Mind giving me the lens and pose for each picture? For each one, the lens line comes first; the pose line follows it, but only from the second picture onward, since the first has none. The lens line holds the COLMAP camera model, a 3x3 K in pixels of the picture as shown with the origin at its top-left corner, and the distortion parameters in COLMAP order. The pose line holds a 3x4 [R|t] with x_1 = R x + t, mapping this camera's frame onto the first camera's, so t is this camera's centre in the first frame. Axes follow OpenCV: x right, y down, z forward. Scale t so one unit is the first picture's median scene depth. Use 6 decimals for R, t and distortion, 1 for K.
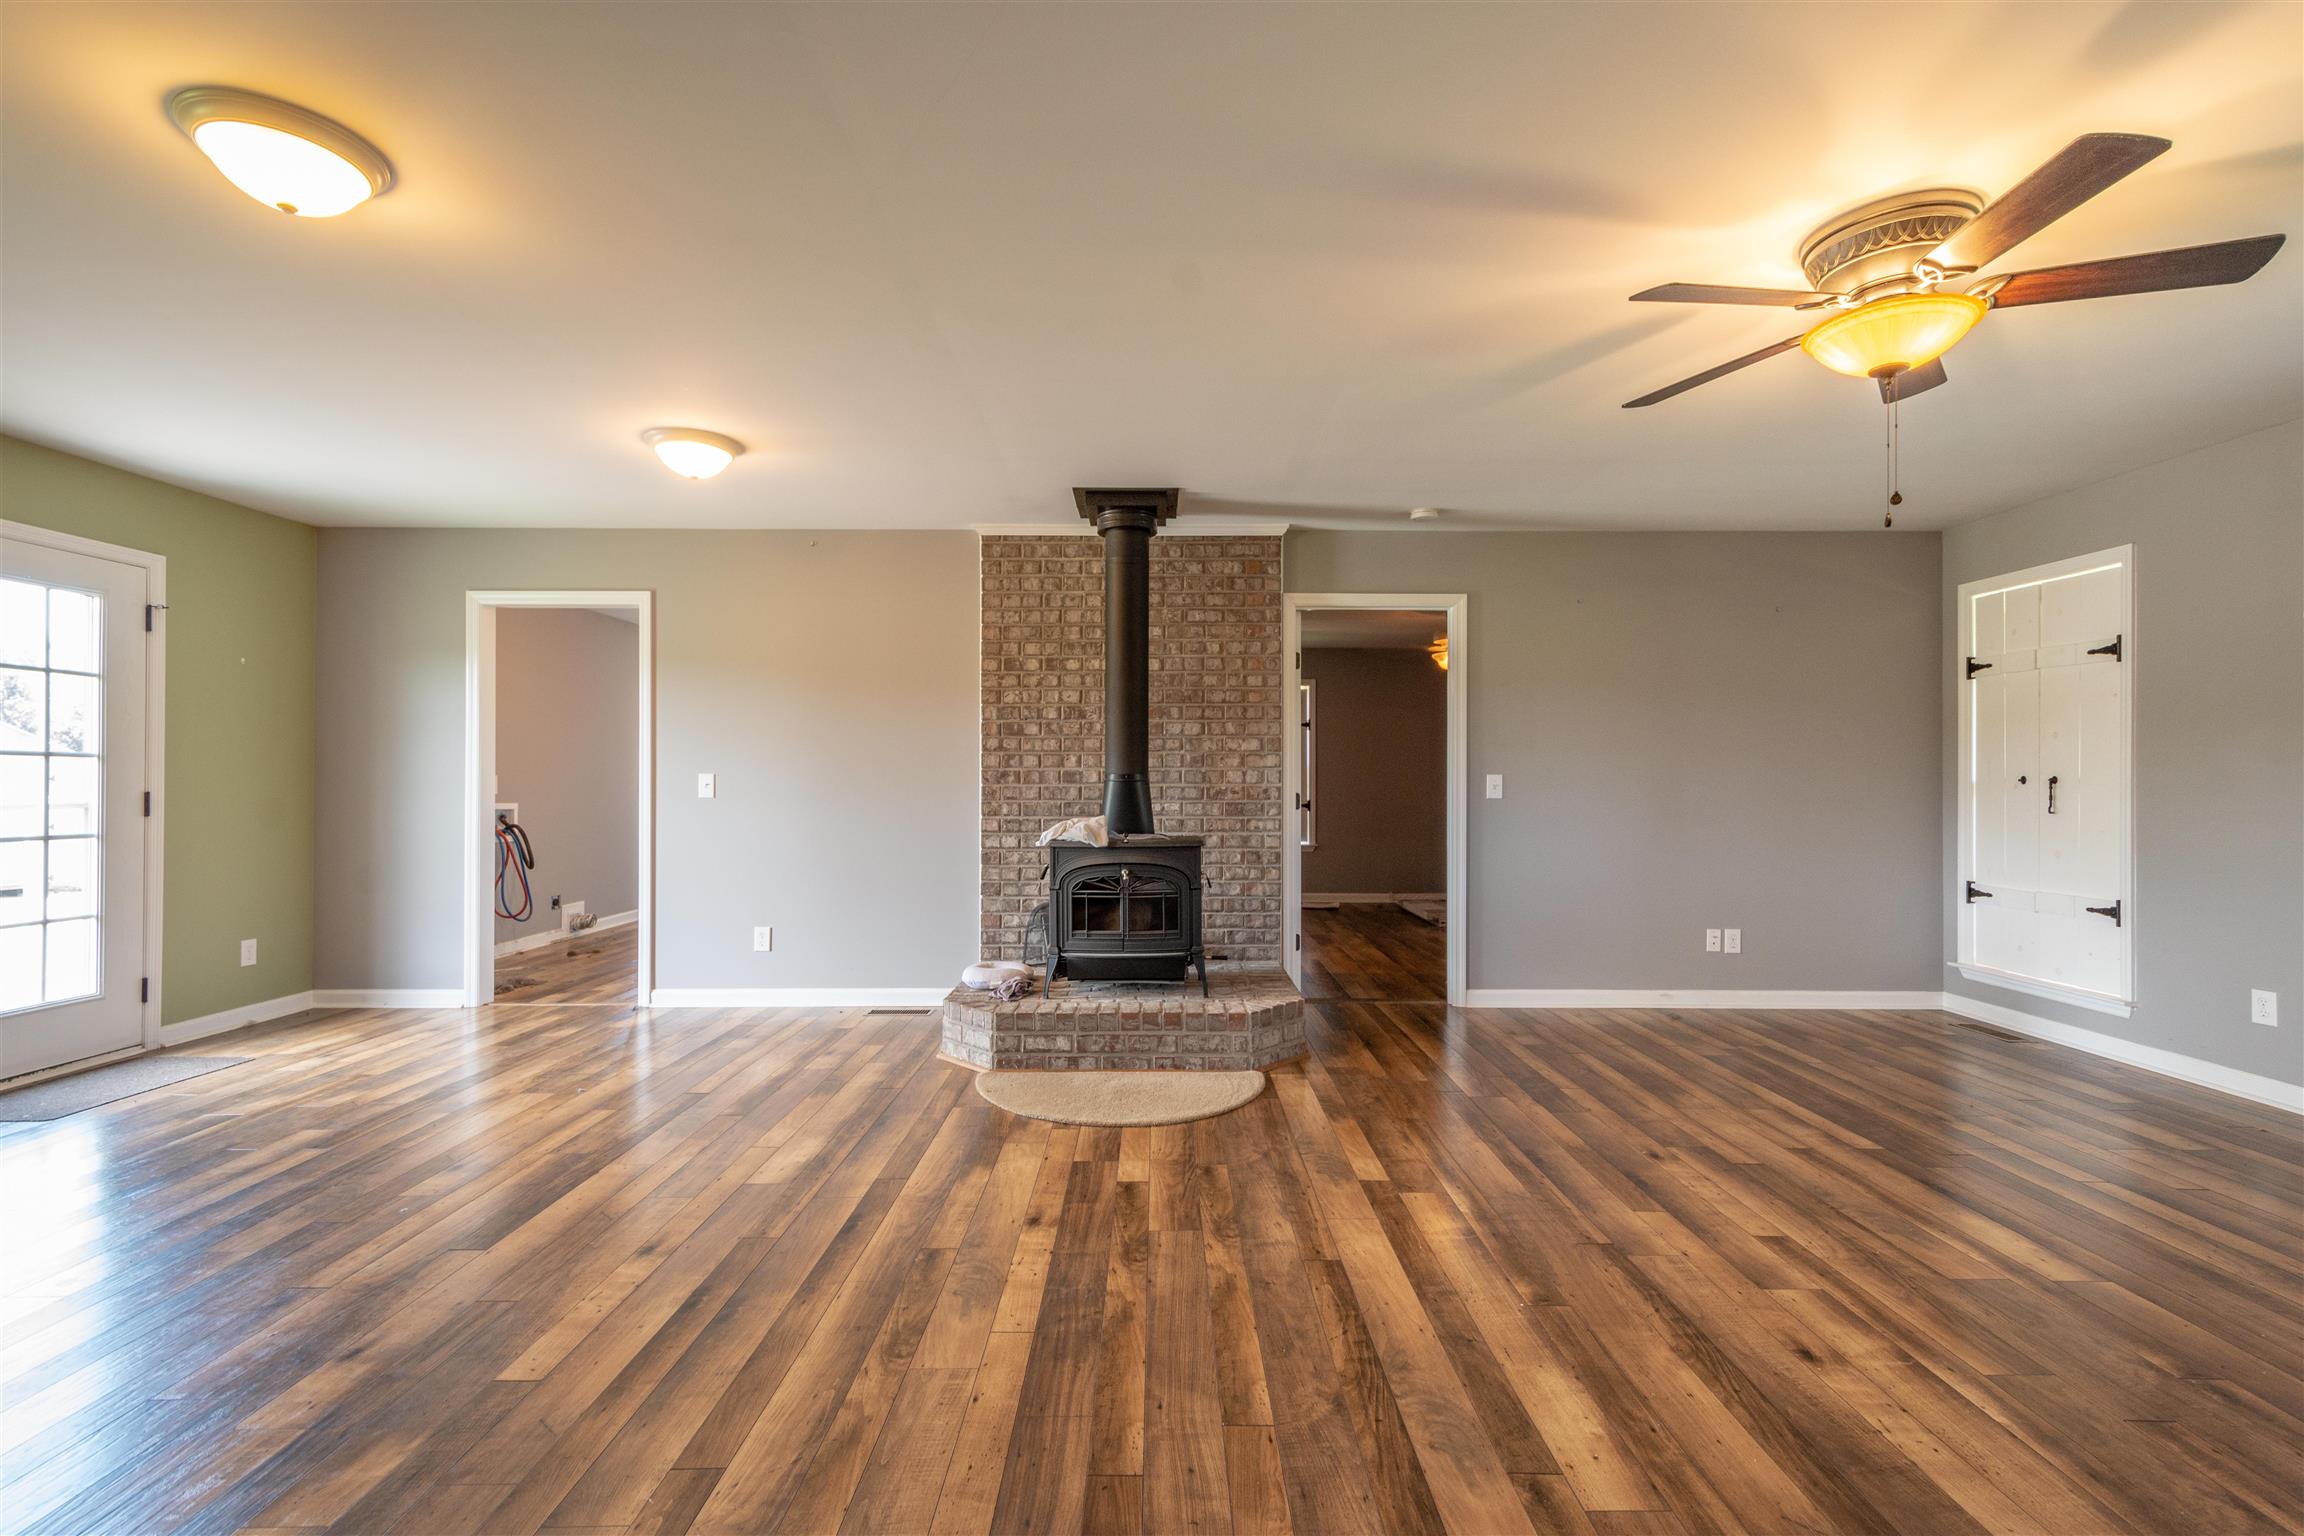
lens RADIAL K [[1006.3, 0, 1165.8], [0, 1006.3, 777.3], [0, 0, 1]] dist [0.007177, -0.000280]
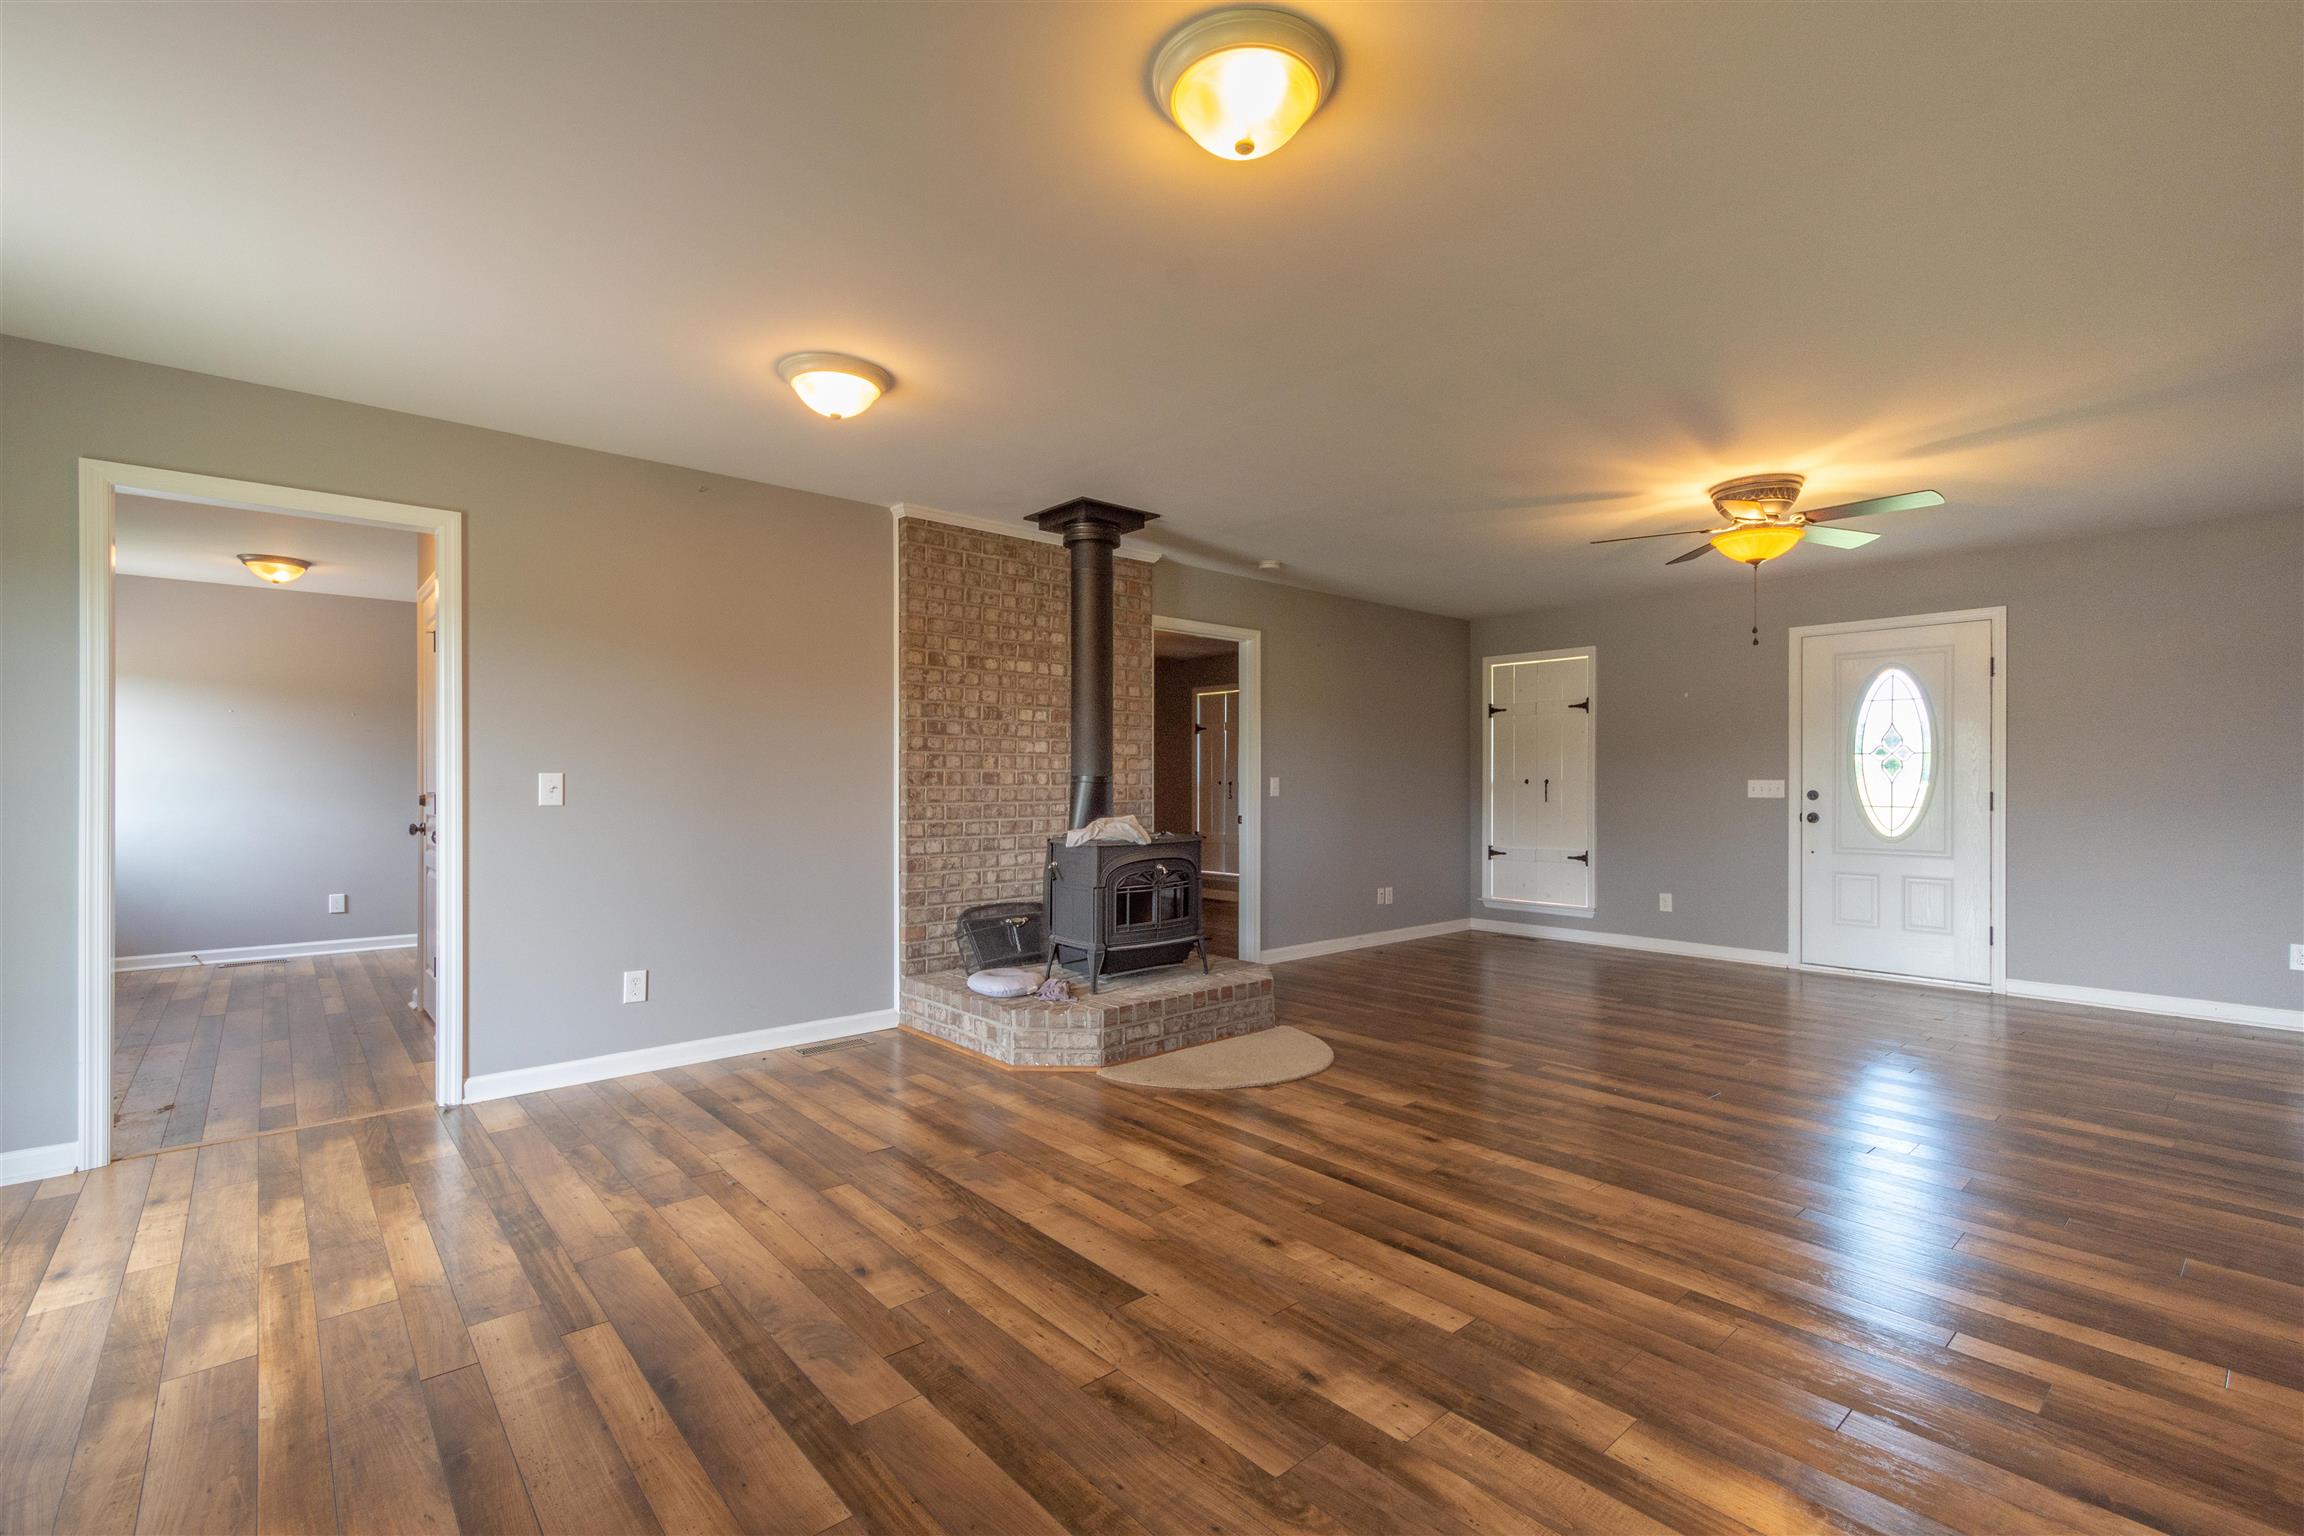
lens RADIAL K [[1006.3, 0, 1163.5], [0, 1006.3, 781.5], [0, 0, 1]] dist [0.007177, -0.000280]
pose [[0.752074, 0.000501, 0.659079, -0.676373], [-0.000286, 1.000000, -0.000434, 0.003322], [-0.659079, 0.000138, 0.752074, 0.166307]]
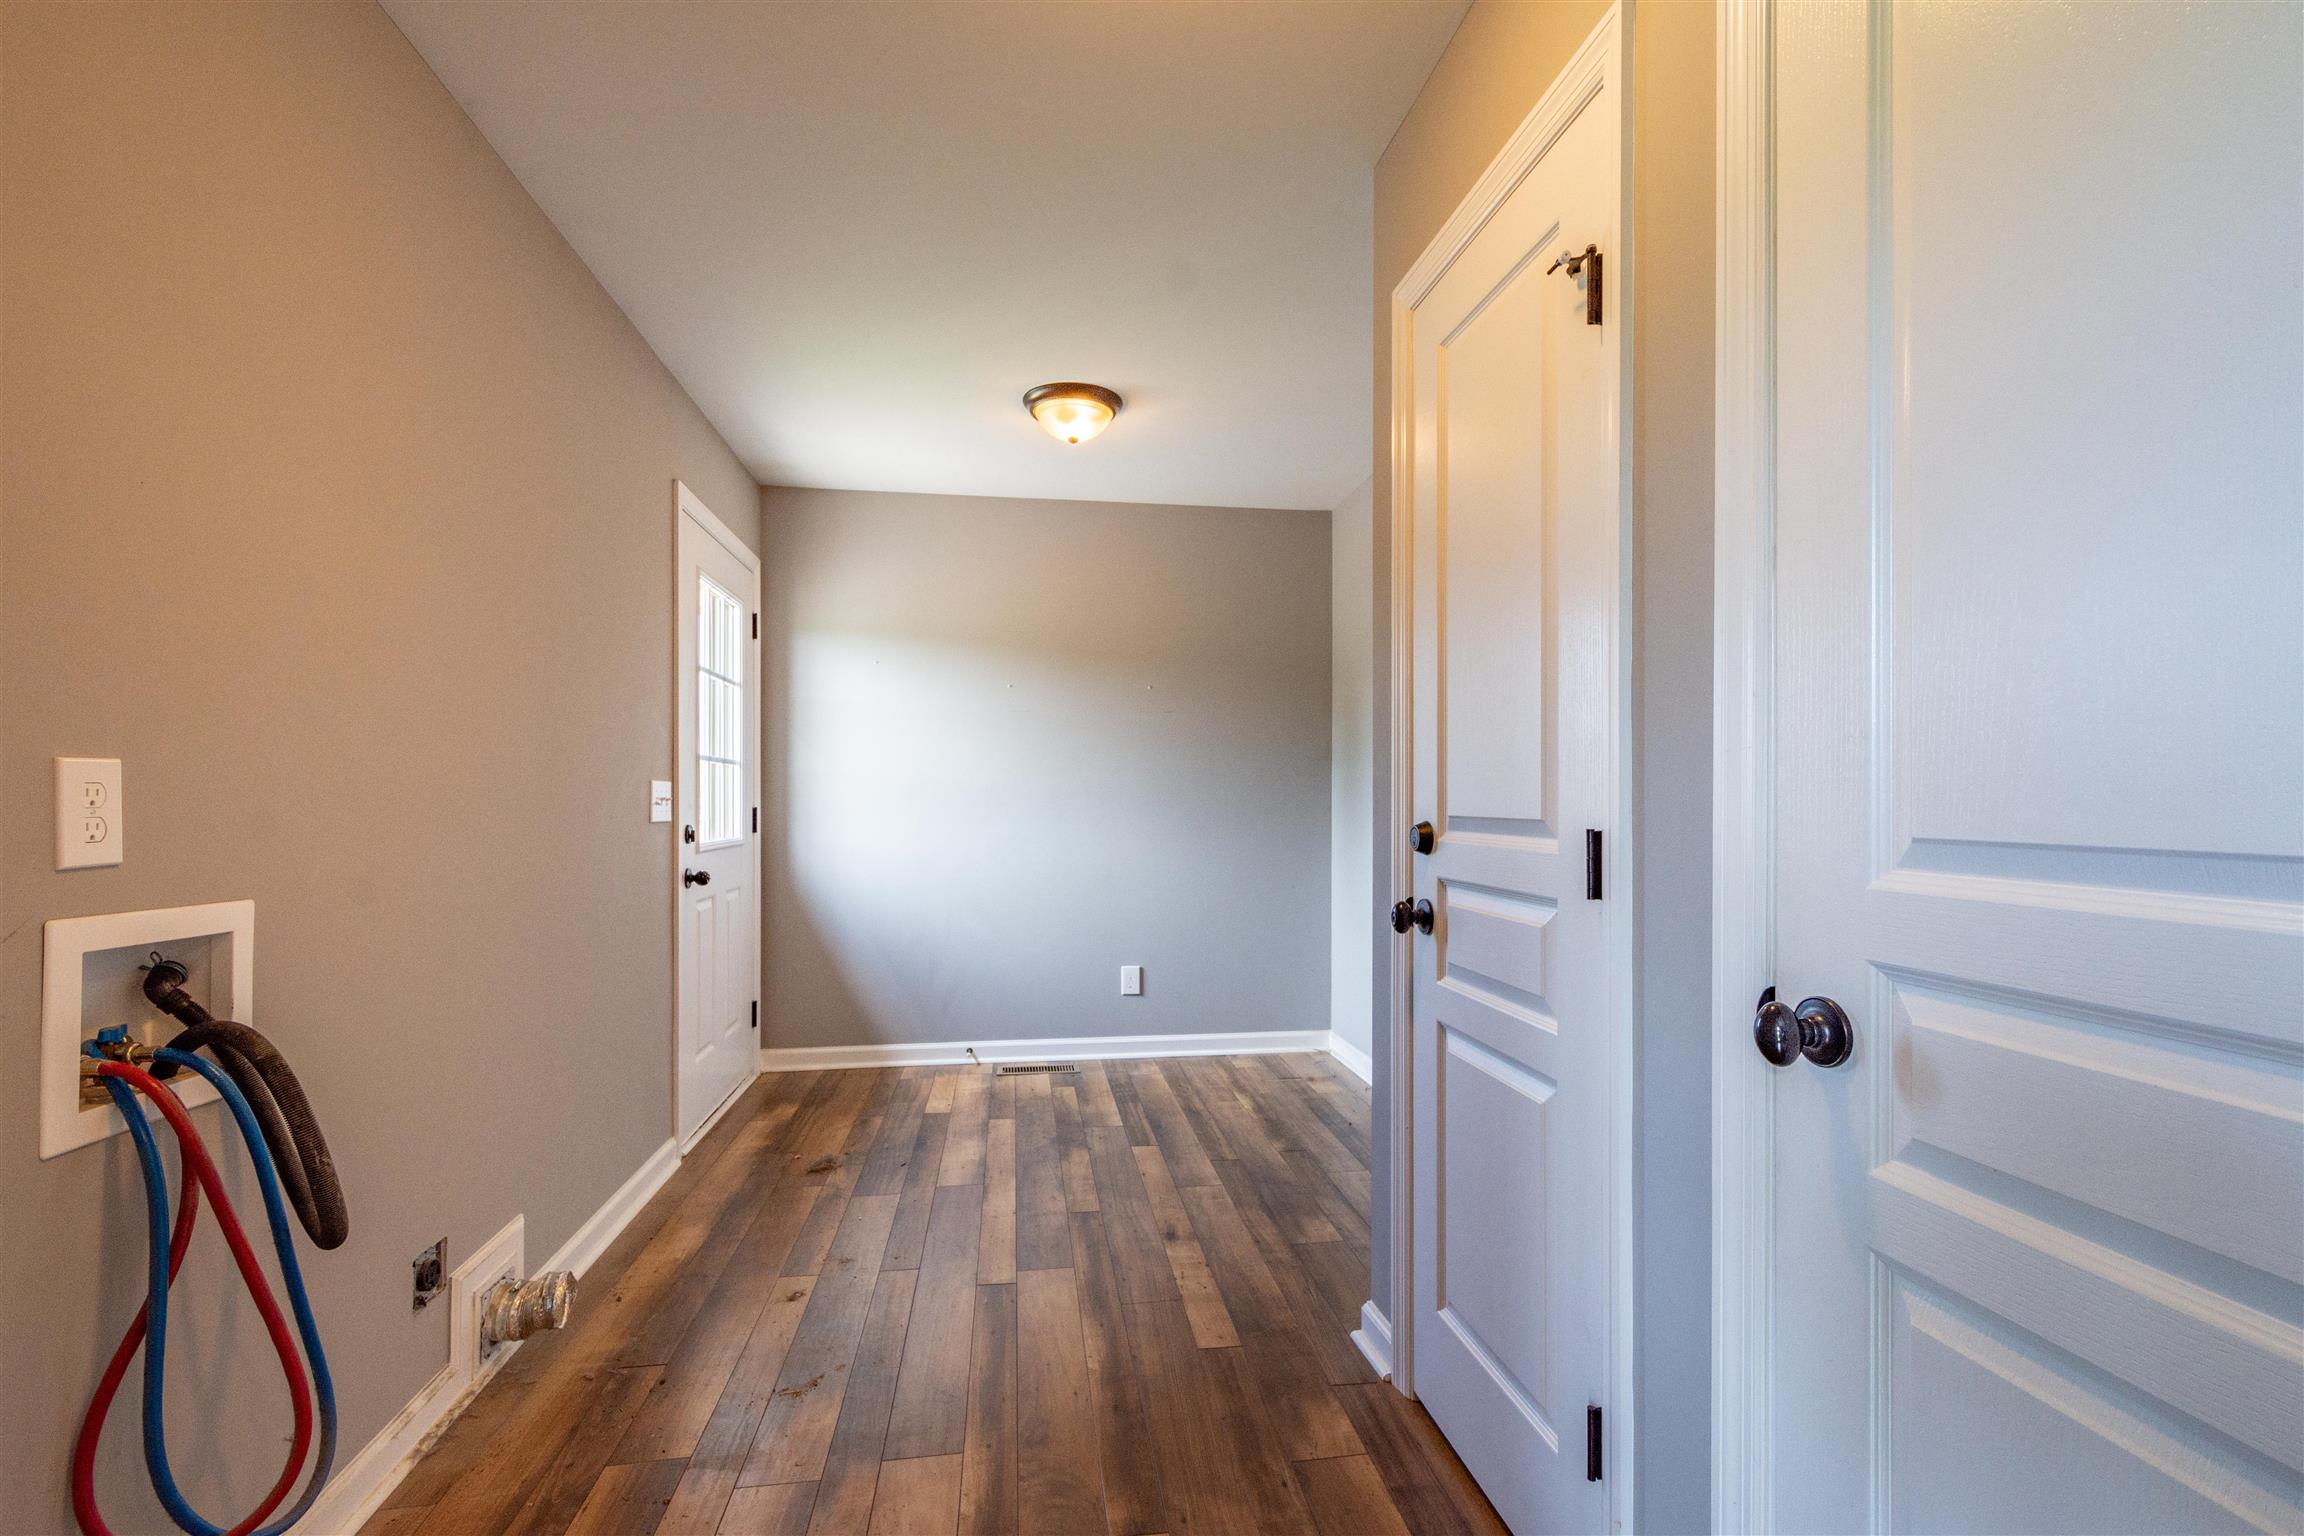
lens RADIAL K [[1006.3, 0, 1175.3], [0, 1006.3, 789.2], [0, 0, 1]] dist [0.007177, -0.000280]
pose [[0.987794, 0.001736, 0.155753, -0.716622], [-0.000815, 0.999982, -0.005975, 0.006825], [-0.155761, 0.005775, 0.987778, 1.122680]]
